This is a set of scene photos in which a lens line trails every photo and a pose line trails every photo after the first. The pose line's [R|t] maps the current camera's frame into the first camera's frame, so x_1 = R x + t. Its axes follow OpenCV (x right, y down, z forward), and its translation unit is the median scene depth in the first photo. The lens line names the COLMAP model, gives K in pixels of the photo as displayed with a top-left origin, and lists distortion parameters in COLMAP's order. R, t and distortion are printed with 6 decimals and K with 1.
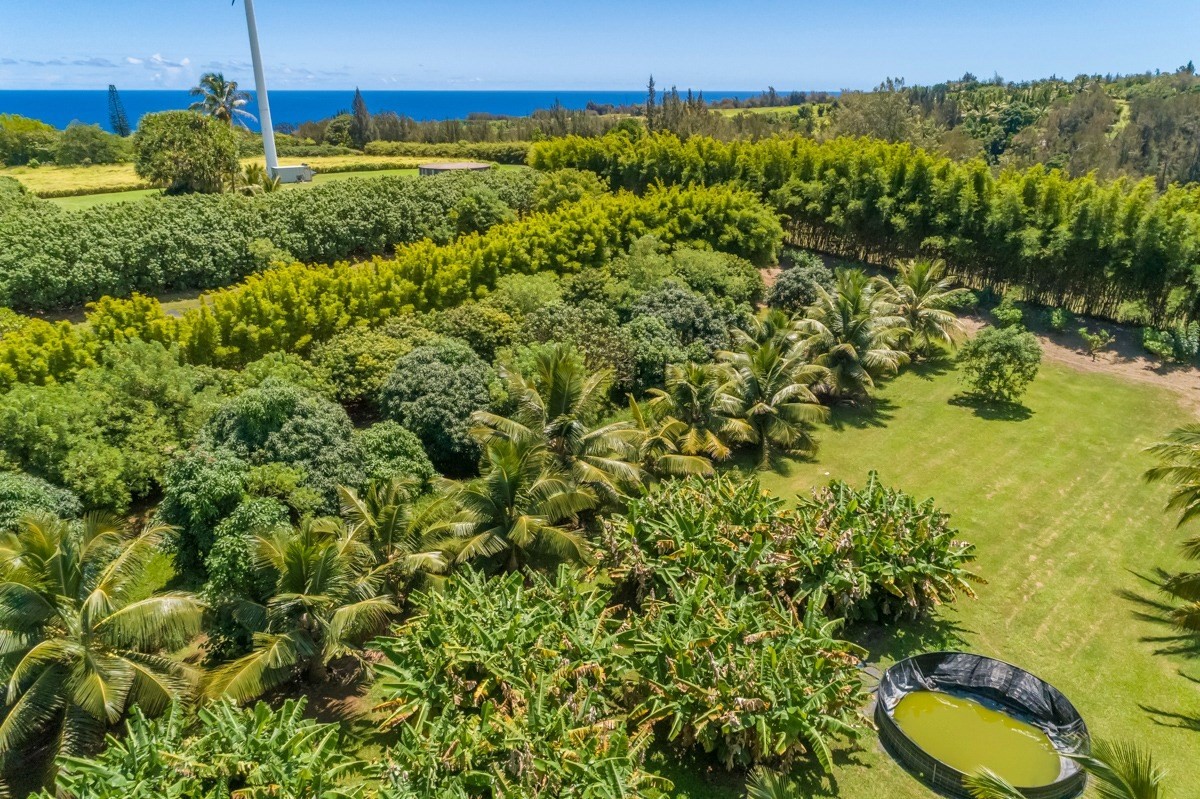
lens RADIAL K [[822.7, 0, 595.7], [0, 822.7, 399.1], [0, 0, 1]] dist [0.002464, 0.011414]
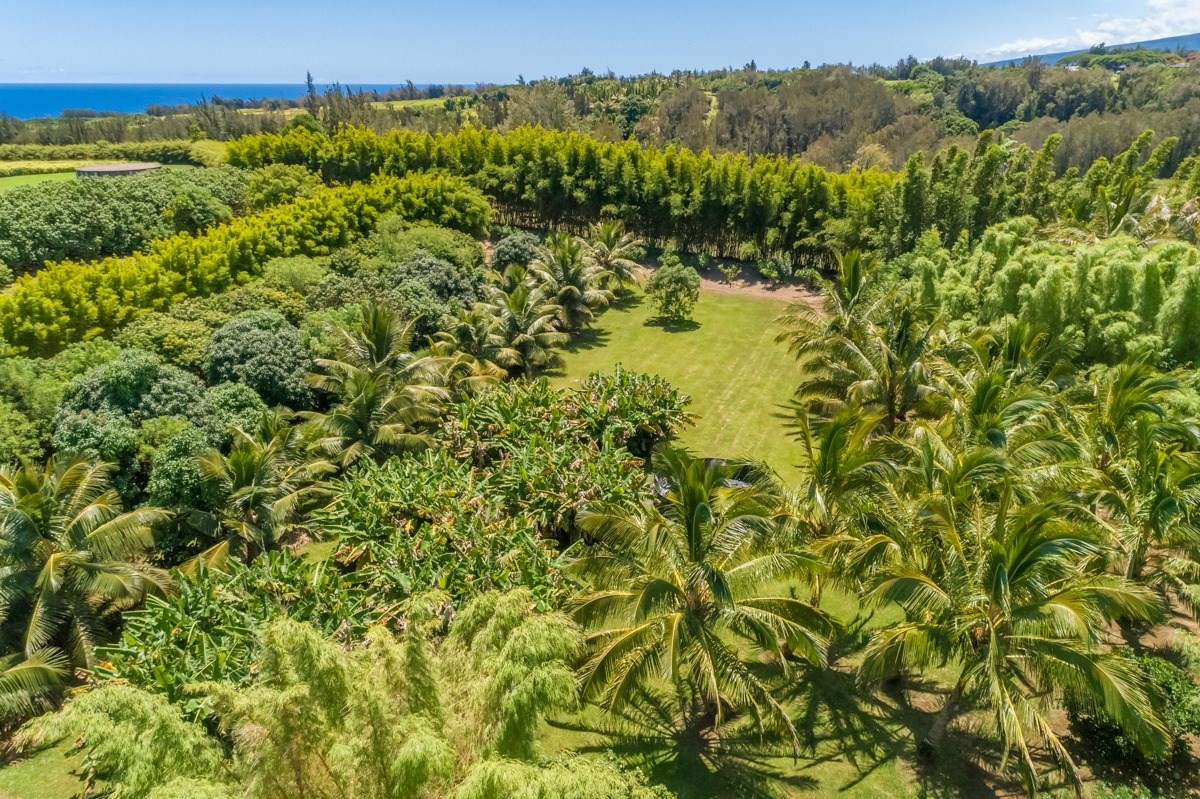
lens RADIAL K [[822.7, 0, 599.9], [0, 822.7, 398.3], [0, 0, 1]] dist [0.002464, 0.011414]
pose [[0.913333, -0.148884, 0.379020, -0.147111], [0.146089, 0.988605, 0.036304, 0.057554], [-0.380106, 0.022213, 0.924676, -0.186126]]
